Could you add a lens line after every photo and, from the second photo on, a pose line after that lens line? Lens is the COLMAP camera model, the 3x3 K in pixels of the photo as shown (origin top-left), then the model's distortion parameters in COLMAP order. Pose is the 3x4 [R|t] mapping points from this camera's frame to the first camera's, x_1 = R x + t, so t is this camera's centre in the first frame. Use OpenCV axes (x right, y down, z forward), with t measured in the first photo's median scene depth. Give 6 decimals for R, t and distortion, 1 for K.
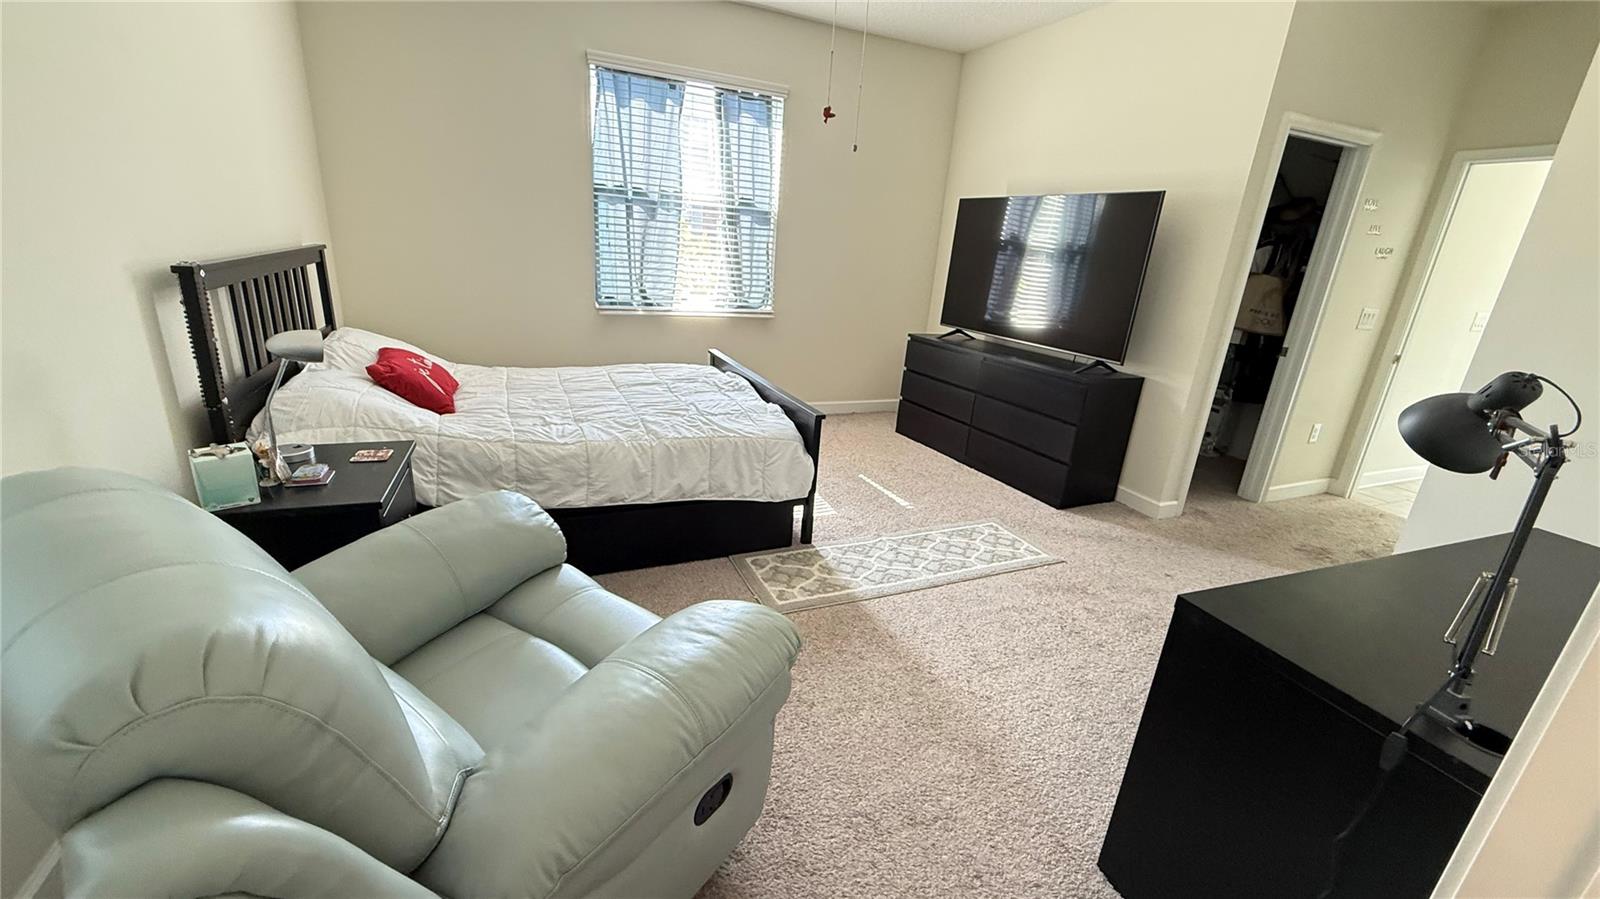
lens RADIAL K [[638.9, 0, 795.4], [0, 638.9, 446.5], [0, 0, 1]] dist [0.001126, -0.000490]
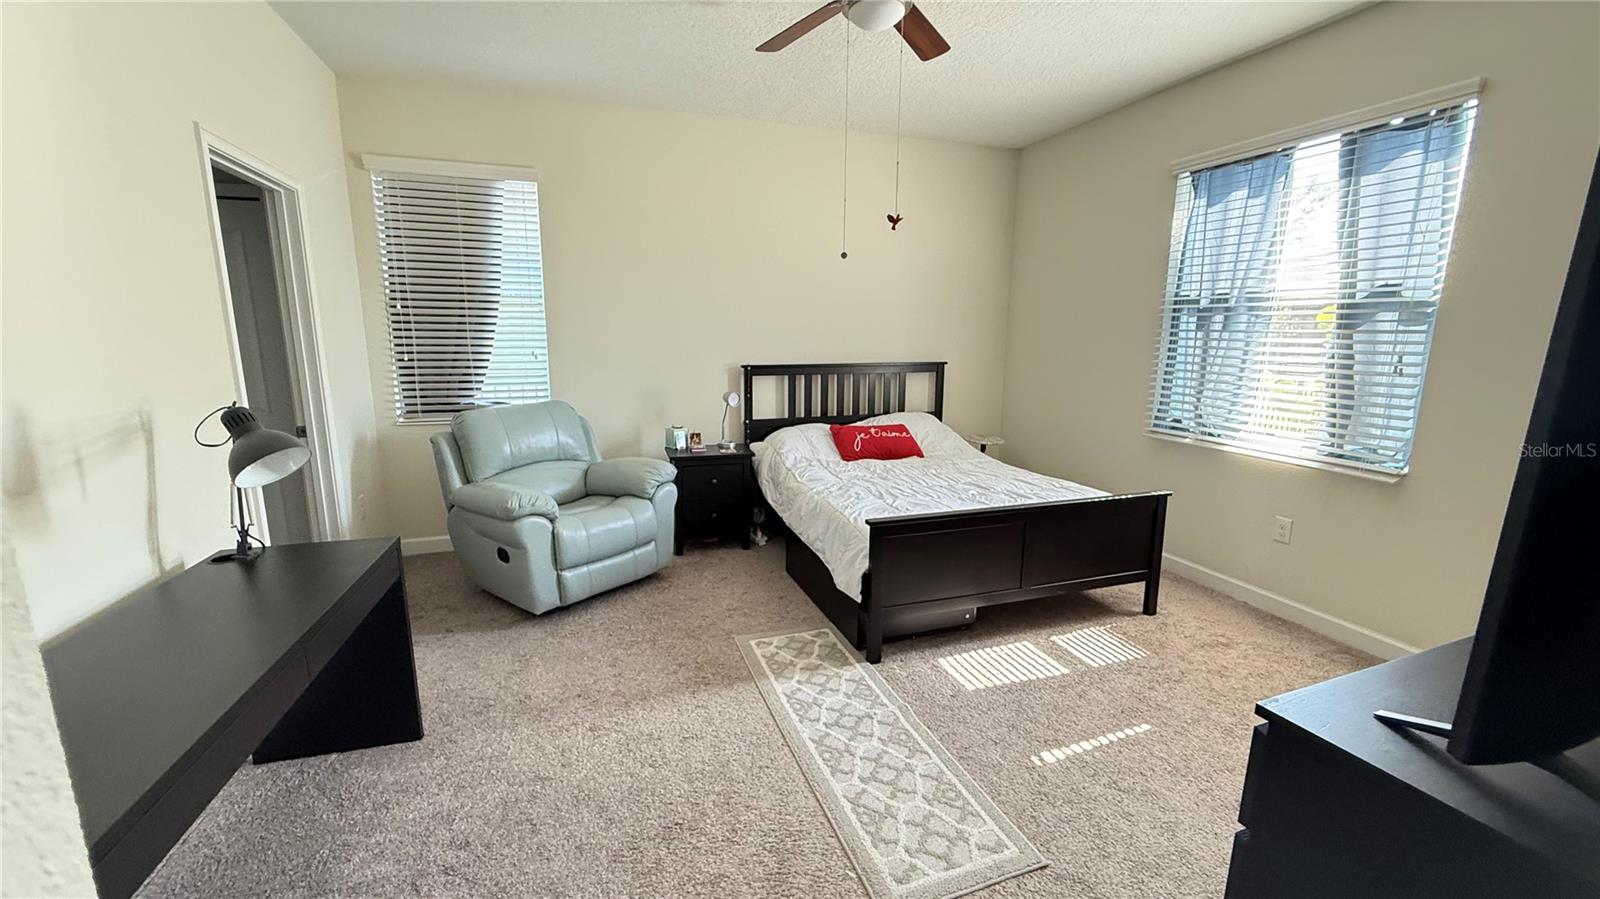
lens RADIAL K [[638.9, 0, 795.4], [0, 638.9, 446.5], [0, 0, 1]] dist [0.001126, -0.000490]
pose [[-0.088794, 0.110203, -0.989935, 0.625180], [-0.315888, 0.939440, 0.132915, -0.156542], [0.944632, 0.324511, -0.048605, 0.582651]]
